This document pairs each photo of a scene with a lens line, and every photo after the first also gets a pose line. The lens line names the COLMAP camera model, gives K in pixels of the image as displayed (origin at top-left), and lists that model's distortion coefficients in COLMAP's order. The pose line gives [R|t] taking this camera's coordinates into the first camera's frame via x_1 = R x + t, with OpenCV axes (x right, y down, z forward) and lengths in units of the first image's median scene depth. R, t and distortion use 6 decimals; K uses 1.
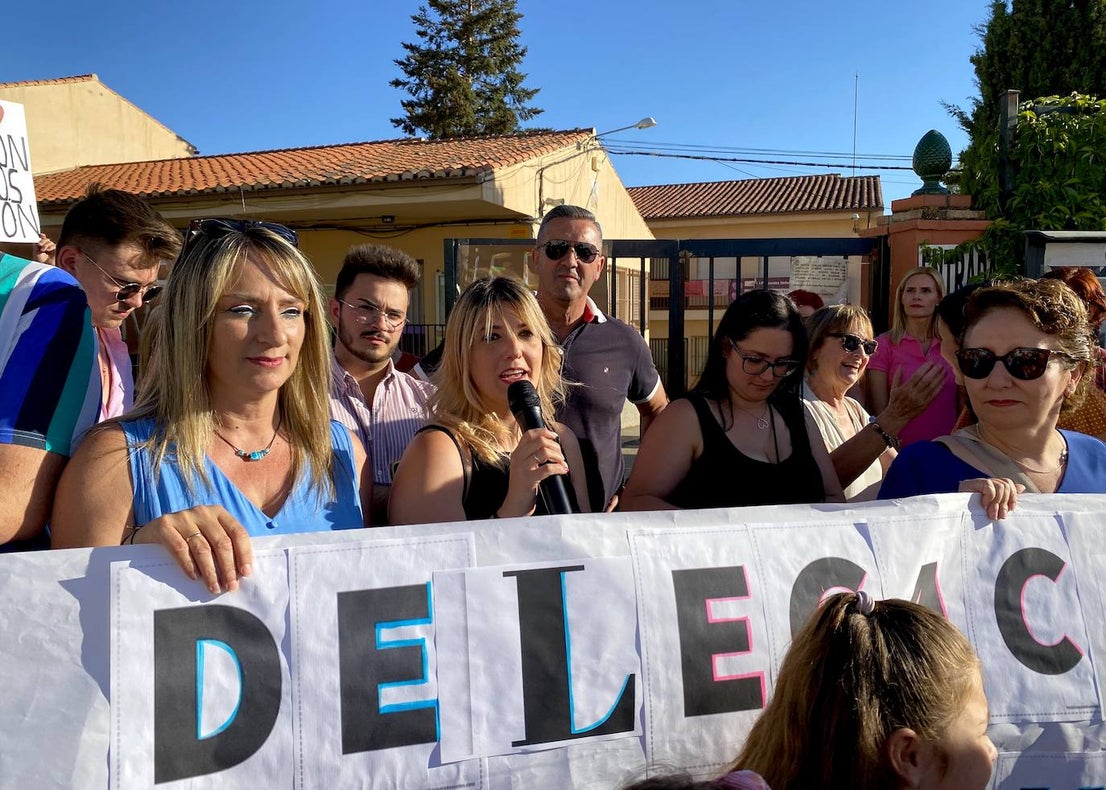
lens RADIAL K [[833.7, 0, 554.1], [0, 833.7, 387.6], [0, 0, 1]] dist [0.003906, -0.002263]
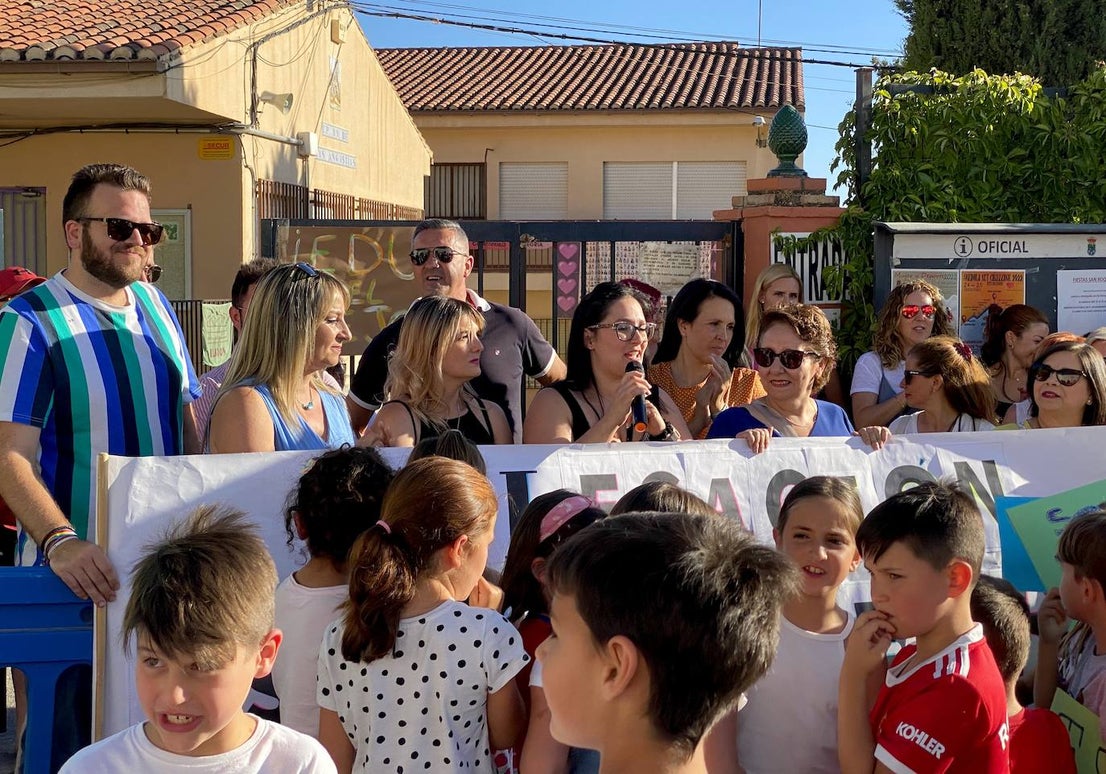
lens RADIAL K [[1593.5, 0, 552.5], [0, 1593.5, 337.0], [0, 0, 1]] dist [0.249412, -0.817915]
pose [[0.978412, 0.002036, 0.206652, -0.040818], [0.007946, 0.998841, -0.047462, 0.006930], [-0.206509, 0.048080, 0.977263, -0.163948]]
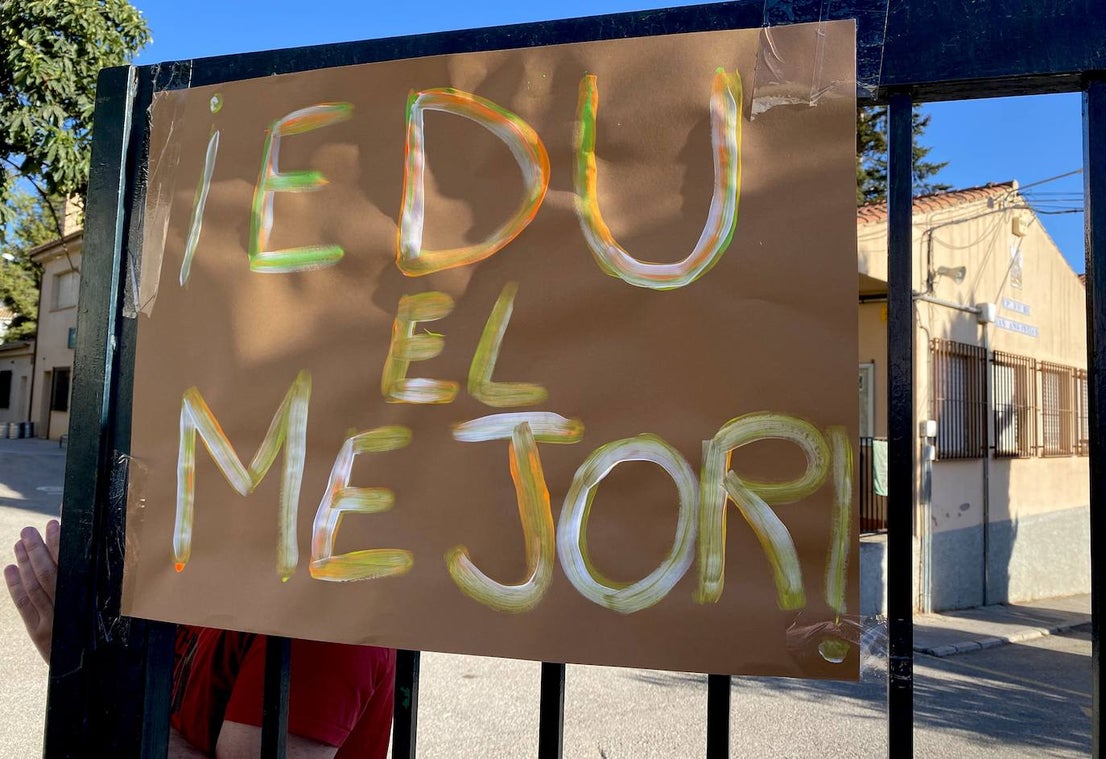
lens RADIAL K [[845.5, 0, 550.7], [0, 845.5, 332.2], [0, 0, 1]] dist [0.002389, 0.003957]
pose [[0.892885, -0.002739, -0.450277, 0.019381], [-0.081803, 0.982355, -0.168189, -0.016530], [0.442792, 0.187008, 0.876905, 0.188870]]
